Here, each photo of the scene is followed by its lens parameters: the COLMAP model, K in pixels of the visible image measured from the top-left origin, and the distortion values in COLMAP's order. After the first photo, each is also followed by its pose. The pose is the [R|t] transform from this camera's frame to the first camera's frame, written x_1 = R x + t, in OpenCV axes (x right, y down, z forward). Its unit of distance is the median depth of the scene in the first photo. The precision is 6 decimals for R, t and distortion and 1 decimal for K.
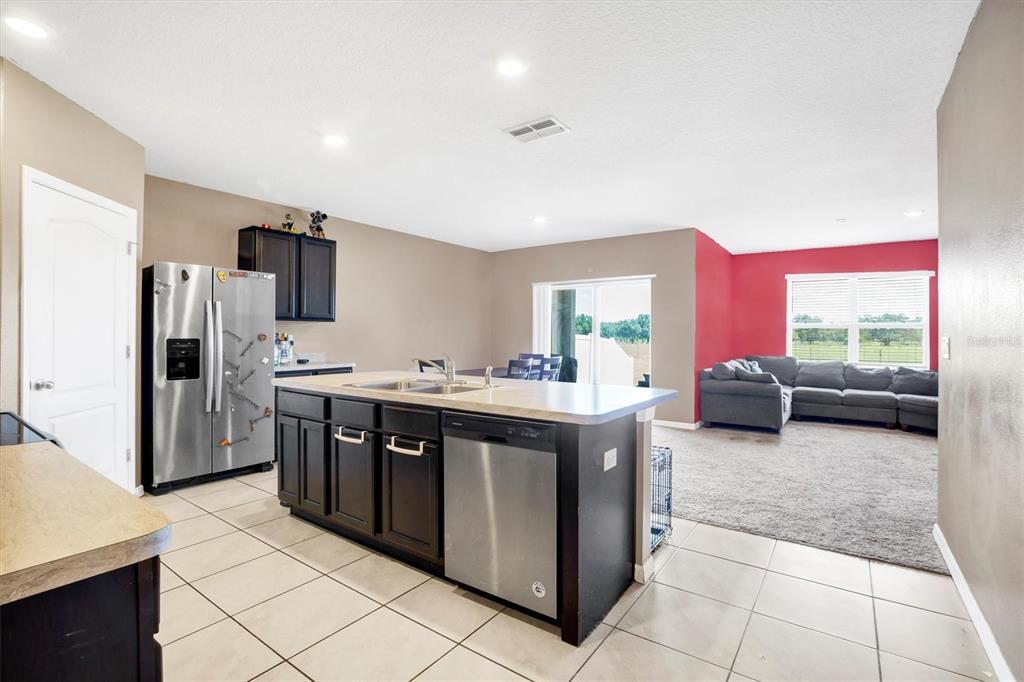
lens RADIAL K [[473.1, 0, 521.3], [0, 473.1, 330.9], [0, 0, 1]] dist [-0.025493, -0.000055]
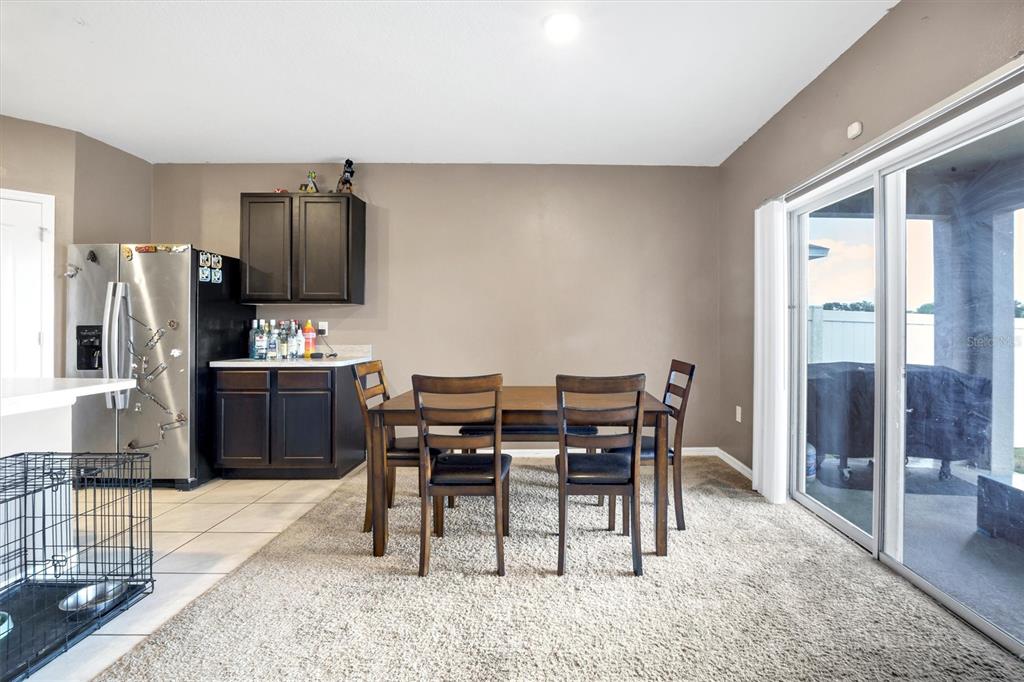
lens RADIAL K [[473.1, 0, 549.6], [0, 473.1, 320.1], [0, 0, 1]] dist [-0.025493, -0.000055]
pose [[0.588719, -0.012642, -0.808239, 0.412997], [0.009260, 0.999918, -0.008895, 0.017363], [0.808284, -0.002248, 0.588788, 0.901205]]
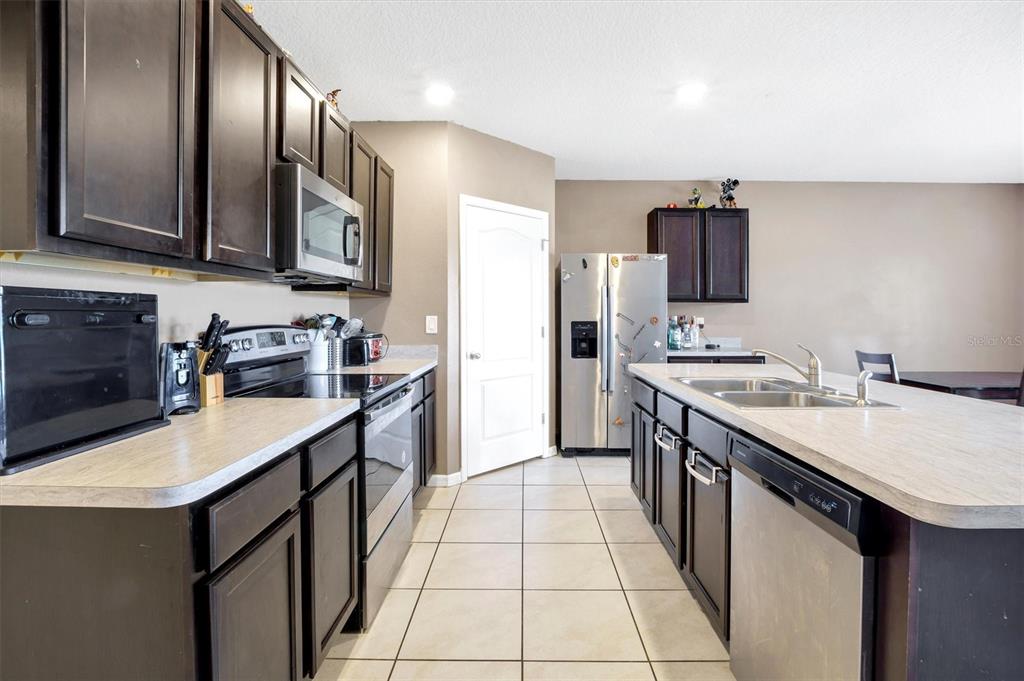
lens RADIAL K [[495.2, 0, 516.4], [0, 495.2, 315.3], [0, 0, 1]] dist [-0.024936, 0.002130]
pose [[0.570345, -0.001774, -0.821404, 0.112416], [0.006562, 0.999976, 0.002397, -0.000912], [0.821379, -0.006757, 0.570342, 0.151619]]
